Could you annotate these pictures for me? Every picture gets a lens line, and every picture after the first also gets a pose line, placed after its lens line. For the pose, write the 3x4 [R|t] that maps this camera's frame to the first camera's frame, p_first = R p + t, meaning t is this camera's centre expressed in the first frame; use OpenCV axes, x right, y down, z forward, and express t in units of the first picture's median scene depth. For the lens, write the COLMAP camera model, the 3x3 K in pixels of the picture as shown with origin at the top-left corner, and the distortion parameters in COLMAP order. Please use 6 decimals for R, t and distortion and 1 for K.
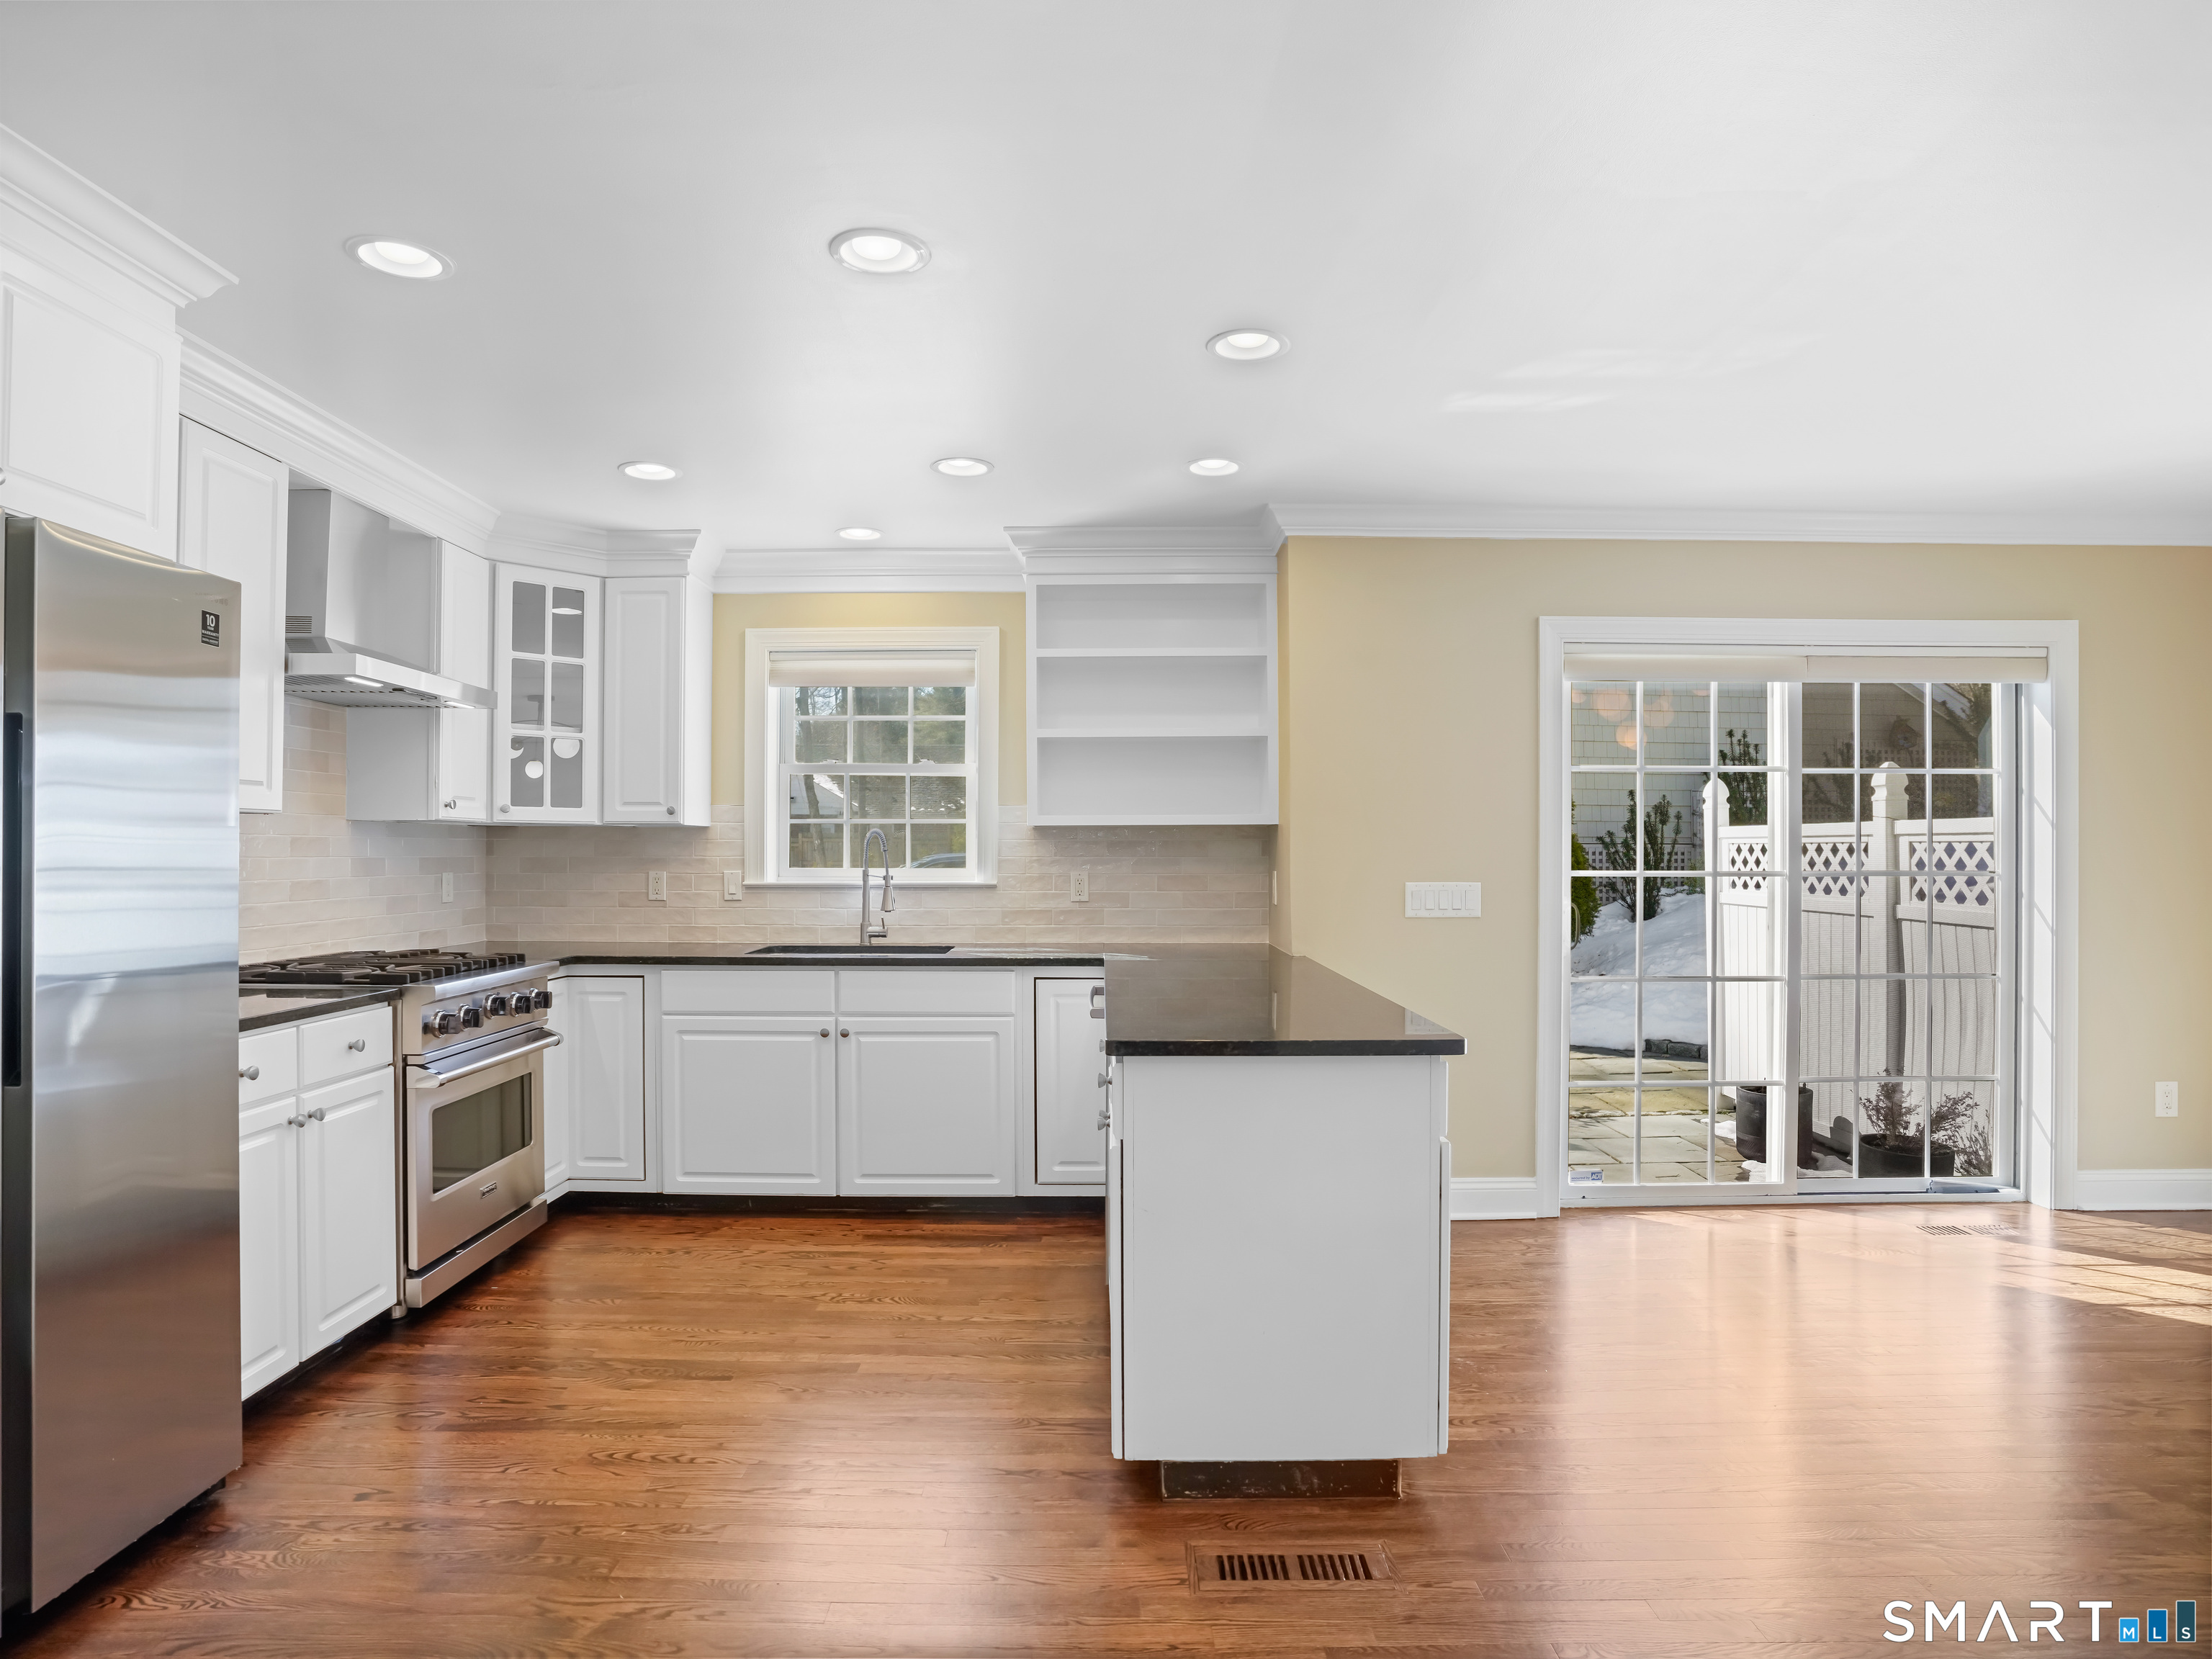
lens RADIAL K [[1234.3, 0, 1094.9], [0, 1234.3, 858.5], [0, 0, 1]] dist [-0.066705, 0.032181]
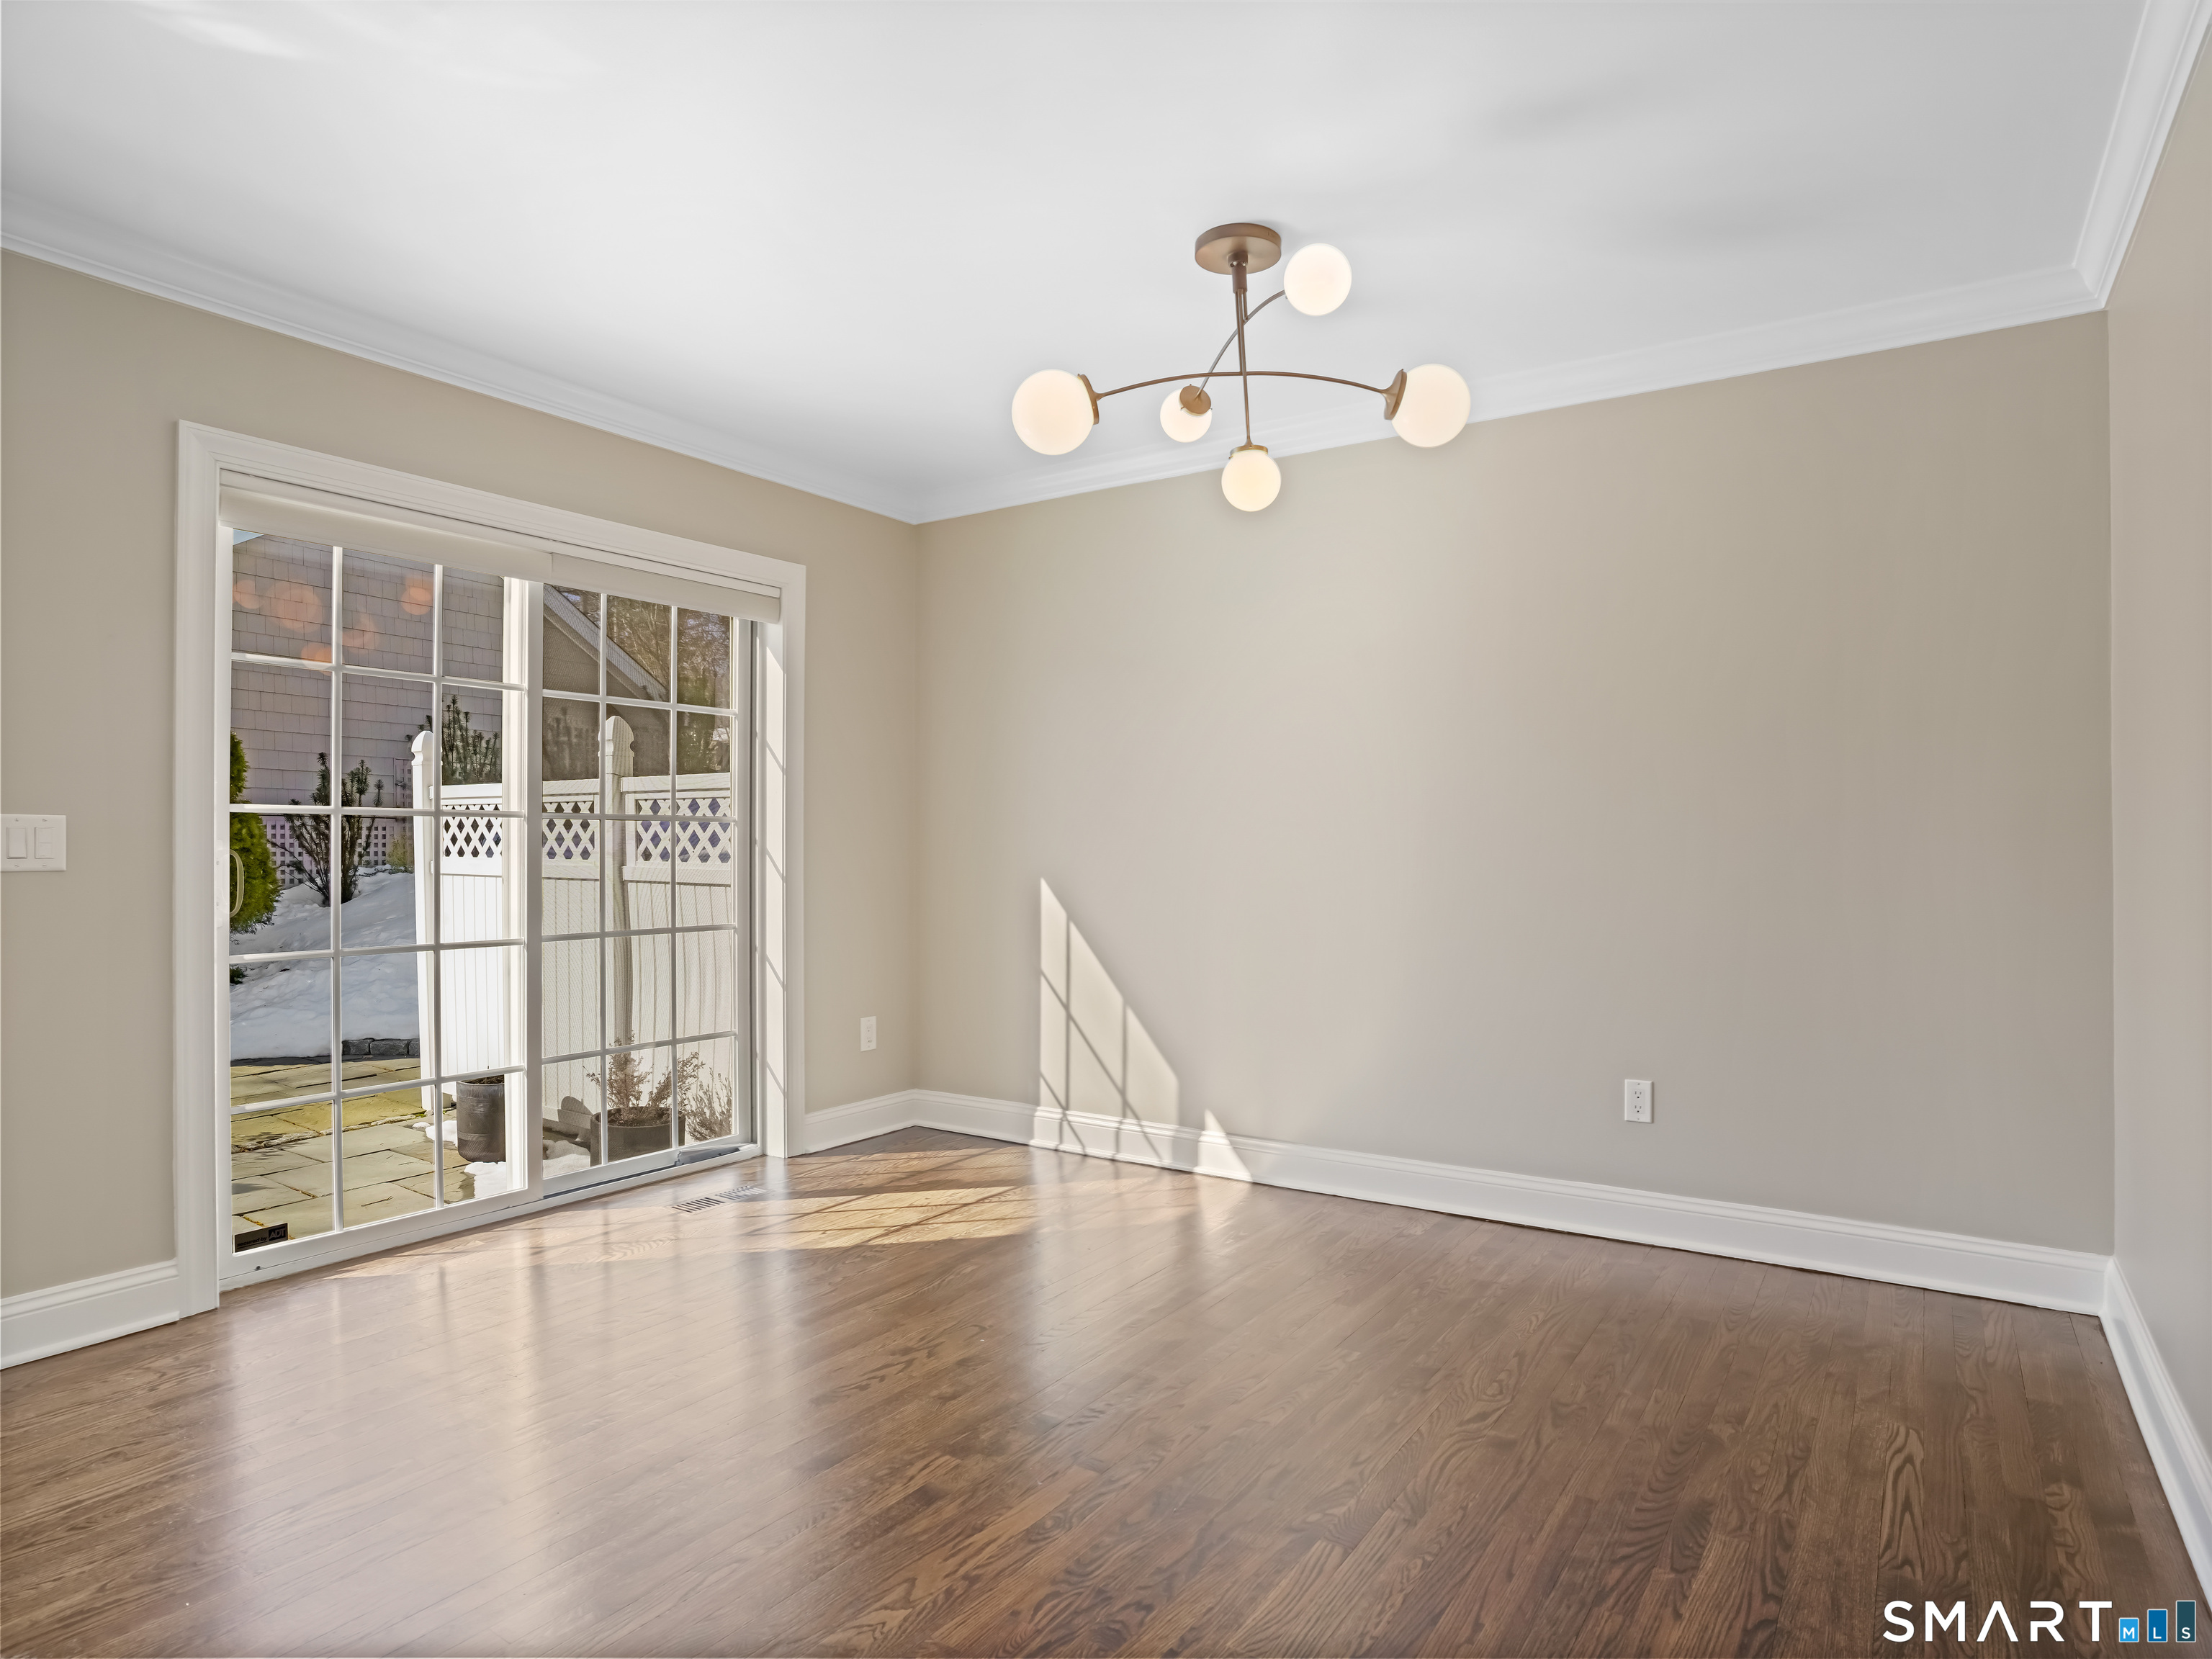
lens RADIAL K [[1234.3, 0, 1094.9], [0, 1234.3, 858.5], [0, 0, 1]] dist [-0.066705, 0.032181]
pose [[0.553973, -0.004661, 0.832522, 0.093188], [0.000478, 0.999986, 0.005280, 0.037942], [-0.832535, -0.002527, 0.553967, 0.212966]]
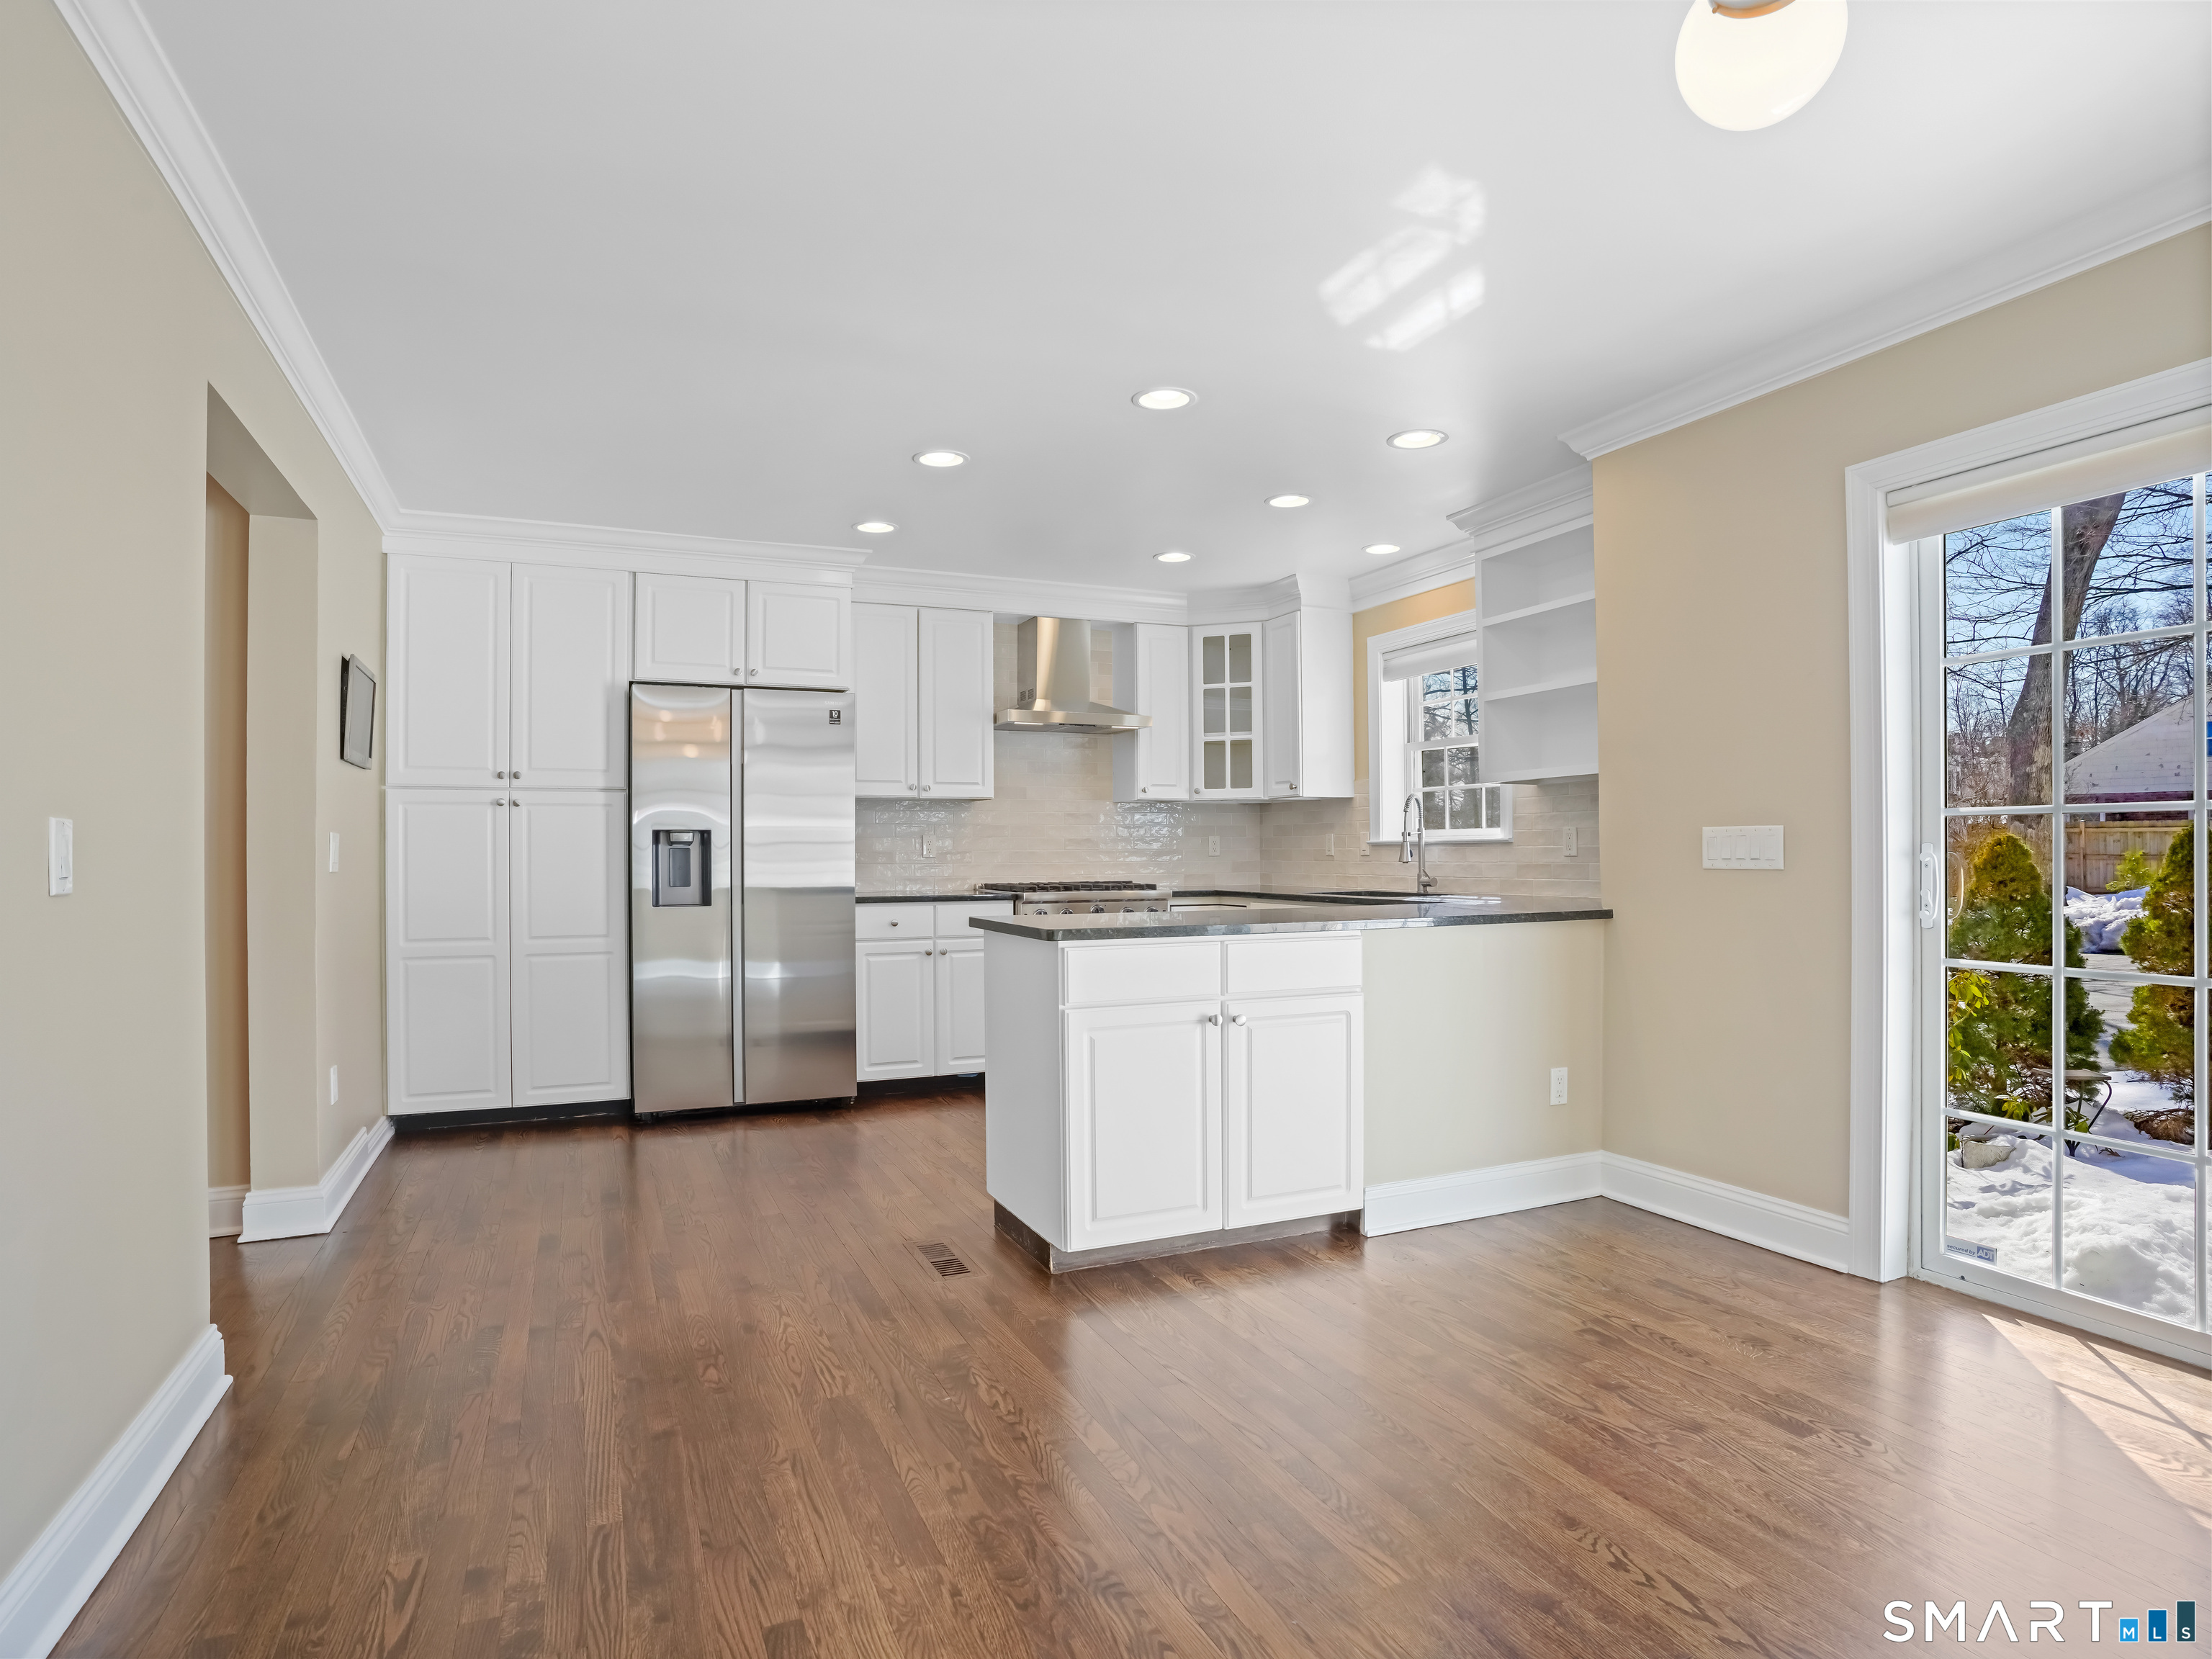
lens RADIAL K [[1260.6, 0, 1106.0], [0, 1260.6, 829.5], [0, 0, 1]] dist [-0.001056, 0.000117]
pose [[0.409382, -0.019594, -0.912153, 0.857512], [0.003419, 0.999795, -0.019942, 0.035986], [0.912357, 0.005045, 0.409365, 0.260074]]
